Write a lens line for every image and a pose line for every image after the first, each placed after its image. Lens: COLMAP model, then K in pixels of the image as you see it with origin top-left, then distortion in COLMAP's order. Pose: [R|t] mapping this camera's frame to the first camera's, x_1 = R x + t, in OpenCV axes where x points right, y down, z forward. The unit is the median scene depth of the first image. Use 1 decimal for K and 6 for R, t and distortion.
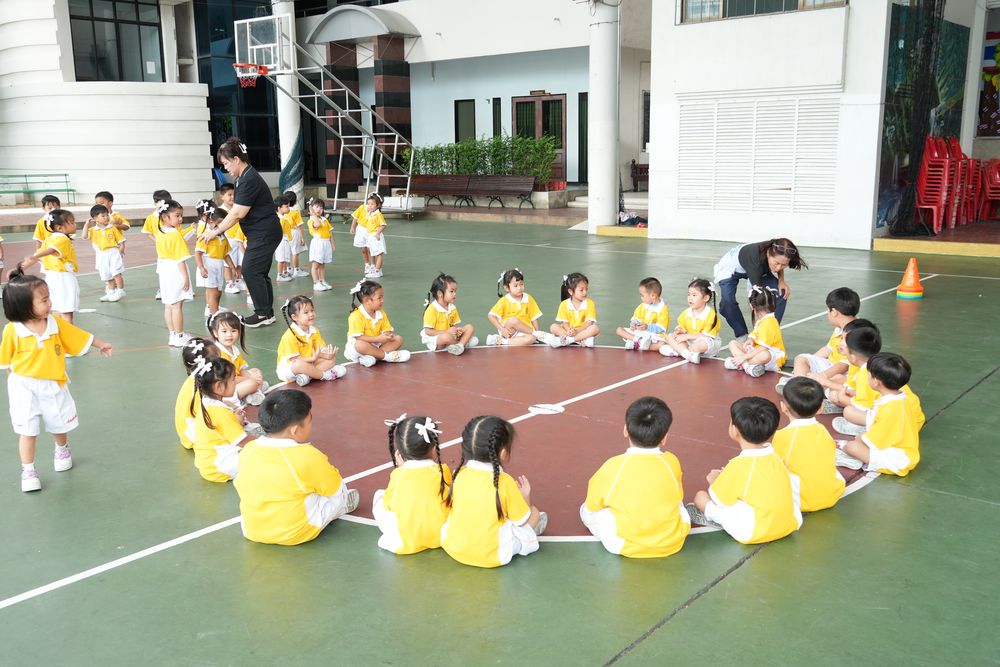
lens RADIAL K [[920.2, 0, 500.0], [0, 920.2, 333.5], [0, 0, 1]] dist [0.016110, 0.016088]
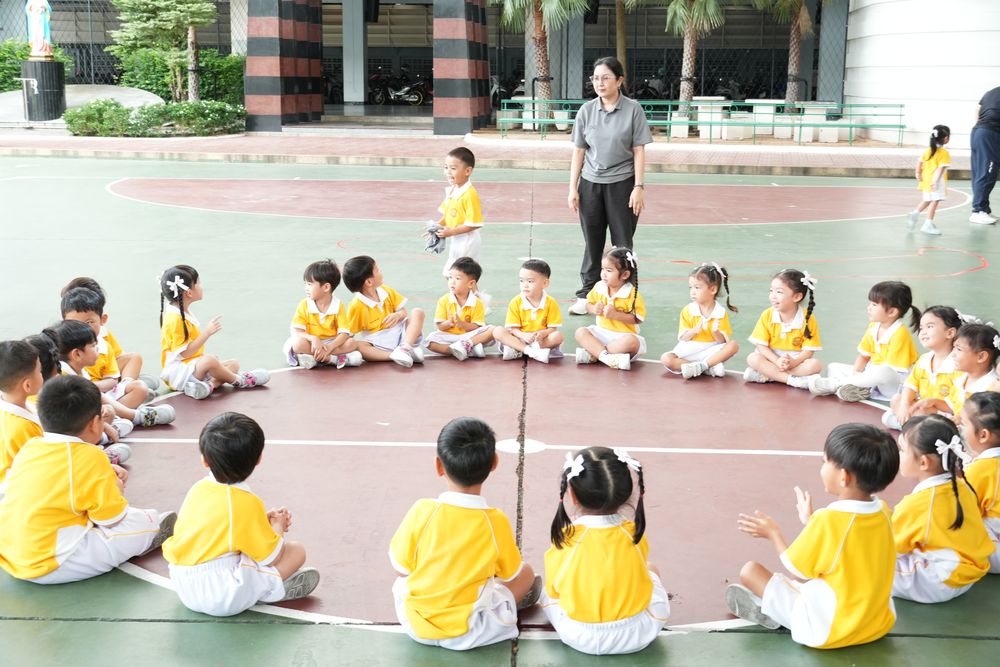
lens RADIAL K [[1322.8, 0, 500.0], [0, 1322.8, 333.5], [0, 0, 1]] dist [0.041720, 0.010370]
pose [[0.620268, 0.166891, -0.766430, 0.192499], [-0.169790, 0.982504, 0.076532, -0.017767], [0.765793, 0.082662, 0.637752, 0.079519]]
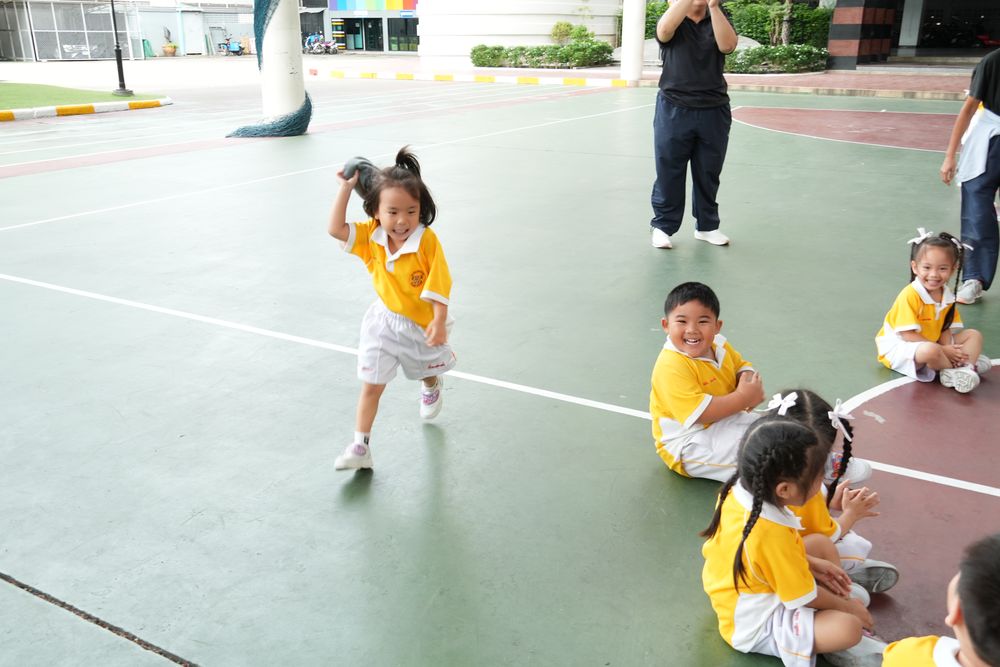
lens RADIAL K [[884.2, 0, 500.0], [0, 884.2, 333.5], [0, 0, 1]] dist [0.011666, 0.015423]
pose [[0.176876, 0.332833, -0.926249, 0.068064], [-0.195426, 0.934226, 0.298380, -0.014281], [0.964636, 0.128237, 0.230286, 0.100013]]
